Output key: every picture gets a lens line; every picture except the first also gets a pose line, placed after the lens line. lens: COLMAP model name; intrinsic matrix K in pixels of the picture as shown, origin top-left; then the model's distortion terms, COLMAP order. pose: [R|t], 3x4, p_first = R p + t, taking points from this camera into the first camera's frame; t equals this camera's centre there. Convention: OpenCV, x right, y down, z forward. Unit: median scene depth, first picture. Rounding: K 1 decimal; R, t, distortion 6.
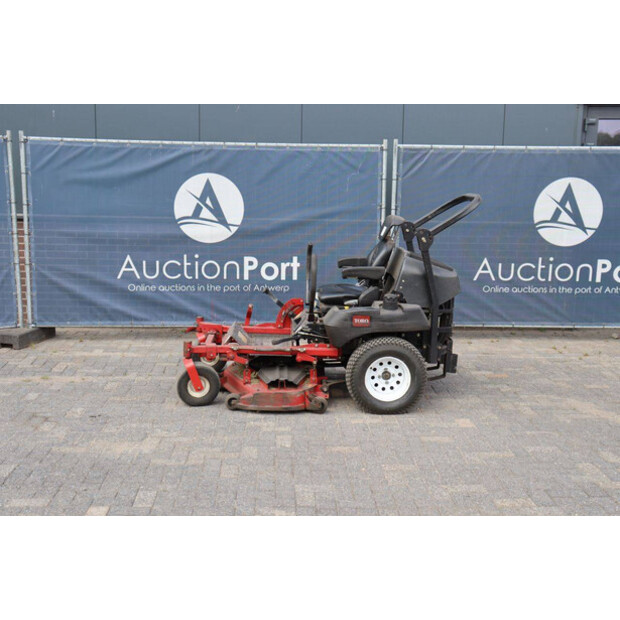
lens RADIAL K [[922.0, 0, 308.3], [0, 922.0, 309.3], [0, 0, 1]] dist [0.117121, 0.000000]
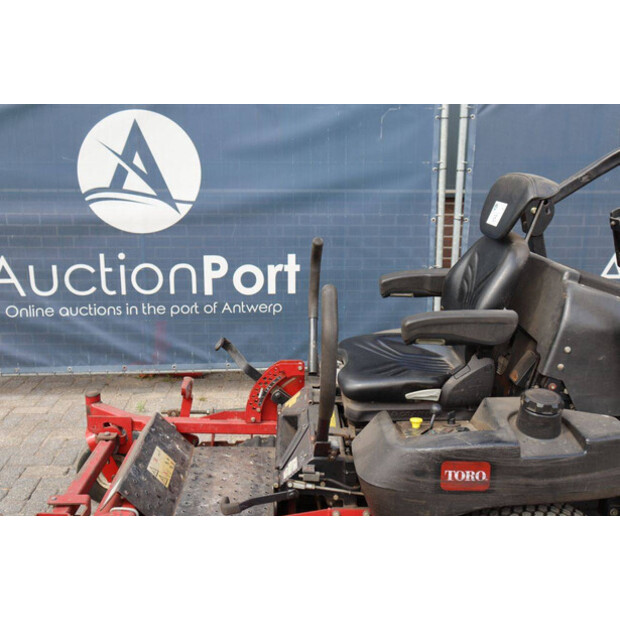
lens RADIAL K [[676.2, 0, 303.7], [0, 676.2, 305.4], [0, 0, 1]] dist [-0.012592, 0.000000]
pose [[0.999789, -0.009606, -0.018153, 0.001184], [0.010776, 0.997794, 0.065504, -0.061472], [0.017483, -0.065685, 0.997687, 0.665325]]
